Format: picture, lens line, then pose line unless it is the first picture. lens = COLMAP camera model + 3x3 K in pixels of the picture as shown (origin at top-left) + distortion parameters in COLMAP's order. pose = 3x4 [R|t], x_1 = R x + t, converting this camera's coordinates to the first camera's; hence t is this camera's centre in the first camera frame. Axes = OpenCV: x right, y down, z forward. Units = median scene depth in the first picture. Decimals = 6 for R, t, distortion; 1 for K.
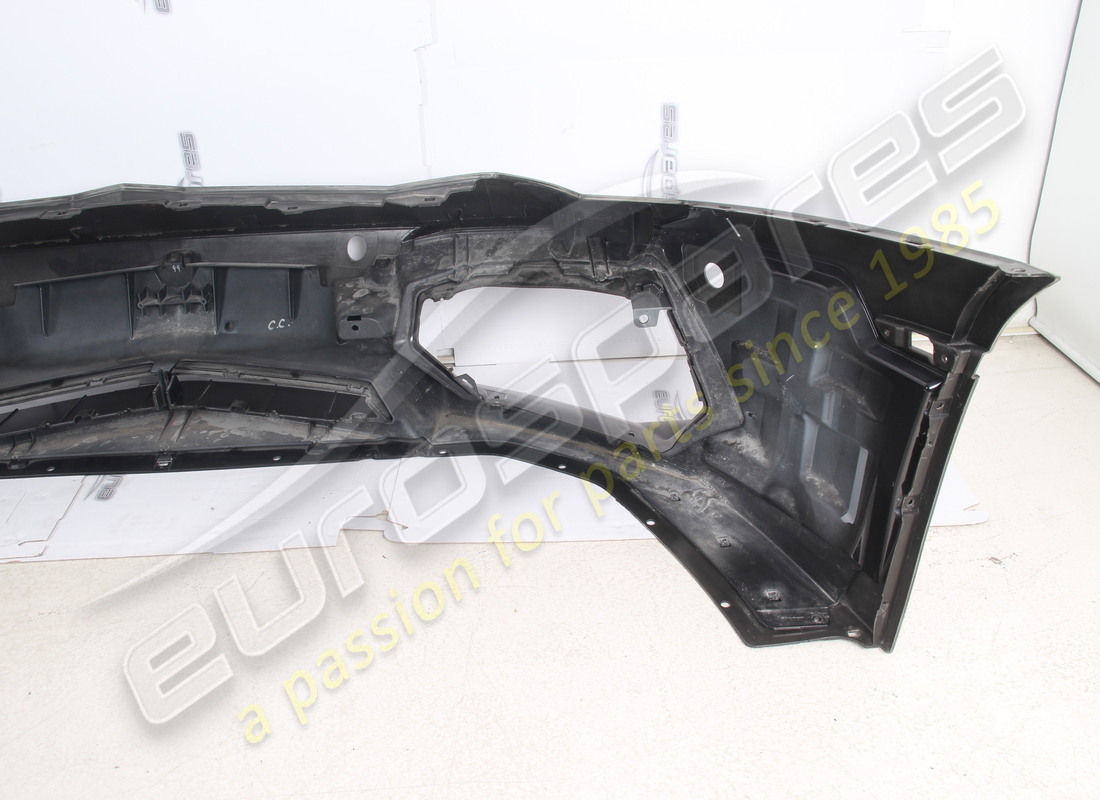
lens RADIAL K [[968.0, 0, 550.0], [0, 968.0, 400.0], [0, 0, 1]] dist [-0.167033, 0.142051]
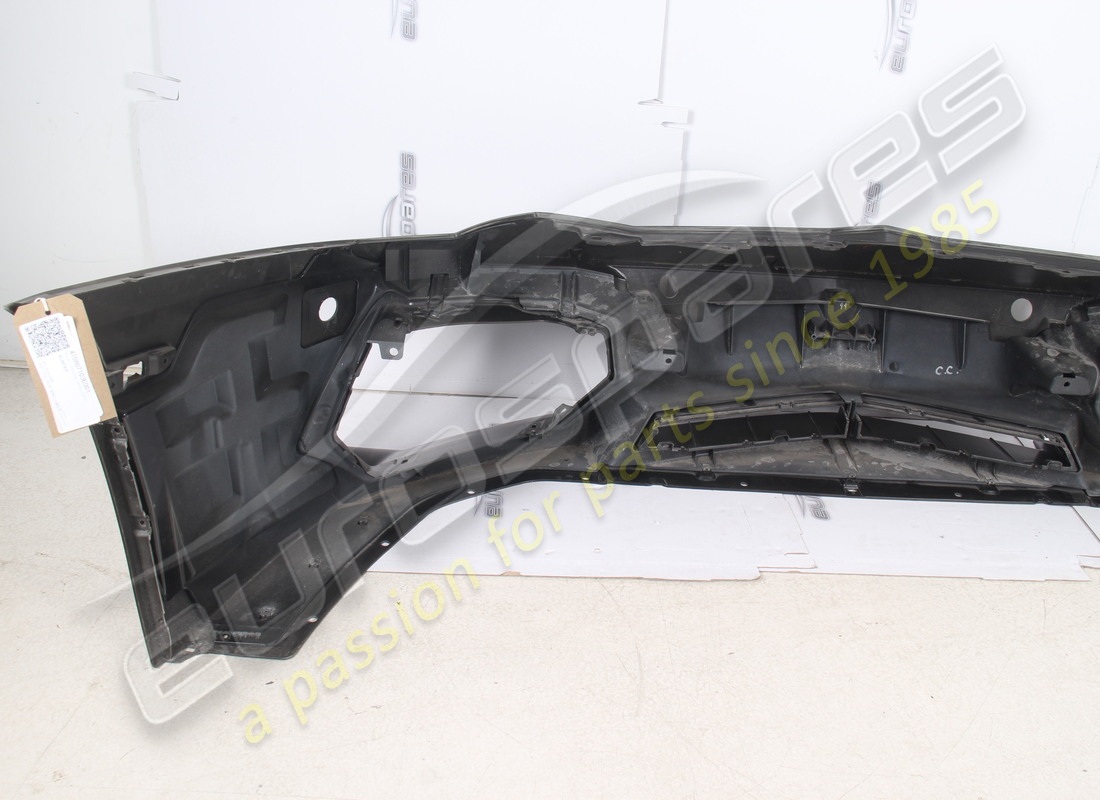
lens RADIAL K [[968.0, 0, 550.0], [0, 968.0, 400.0], [0, 0, 1]] dist [-0.167033, 0.142051]
pose [[0.994185, 0.107068, -0.011552, -0.831049], [-0.107529, 0.992825, -0.052312, 0.067075], [0.005868, 0.053250, 0.998564, -0.075234]]
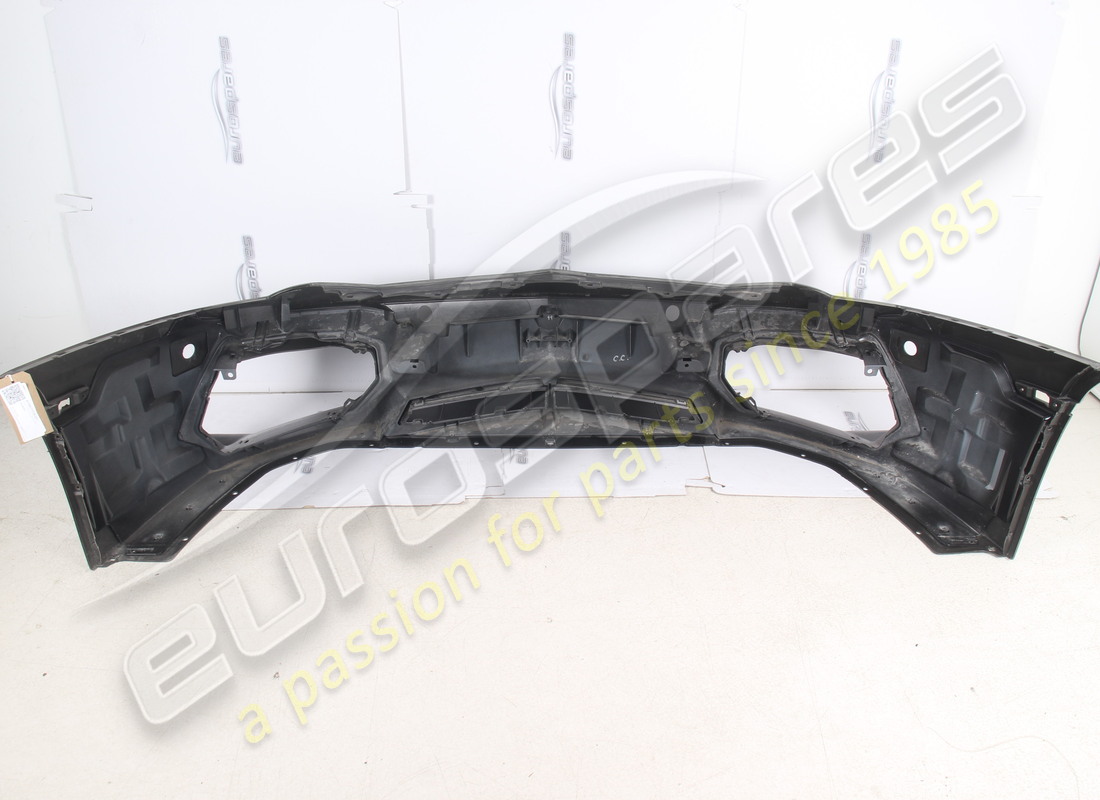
lens RADIAL K [[968.0, 0, 550.0], [0, 968.0, 400.0], [0, 0, 1]] dist [-0.167033, 0.142051]
pose [[0.998786, 0.049221, 0.001740, -0.465930], [-0.049202, 0.998743, -0.009575, 0.012300], [-0.002209, 0.009478, 0.999953, -0.694488]]
